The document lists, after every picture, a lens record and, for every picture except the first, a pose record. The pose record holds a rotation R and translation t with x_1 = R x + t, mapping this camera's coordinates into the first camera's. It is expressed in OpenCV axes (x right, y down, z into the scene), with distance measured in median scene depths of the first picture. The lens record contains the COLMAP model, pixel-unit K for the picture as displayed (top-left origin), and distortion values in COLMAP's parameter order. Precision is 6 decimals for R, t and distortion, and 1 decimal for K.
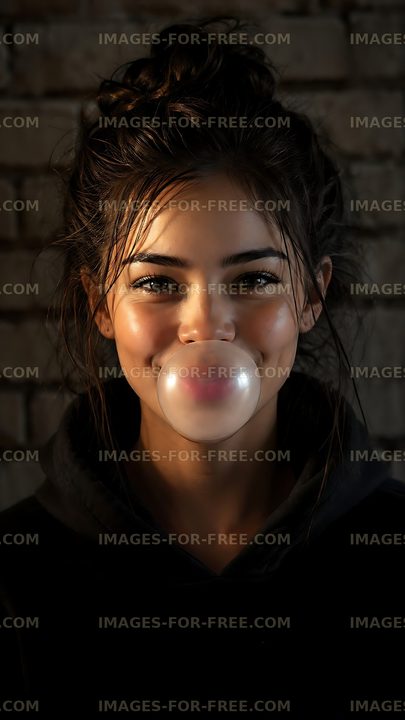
lens RADIAL K [[505.8, 0, 202.5], [0, 505.8, 360.0], [0, 0, 1]] dist [0.003448, -0.001746]
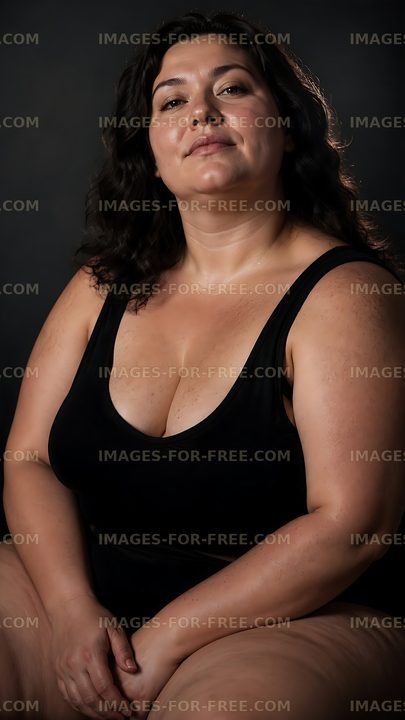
lens RADIAL K [[505.8, 0, 202.5], [0, 505.8, 360.0], [0, 0, 1]] dist [0.003448, -0.001746]
pose [[1.000000, -0.000222, 0.000063, -0.000070], [0.000222, 0.999994, -0.003340, 0.333633], [-0.000062, 0.003340, 0.999994, 0.000556]]
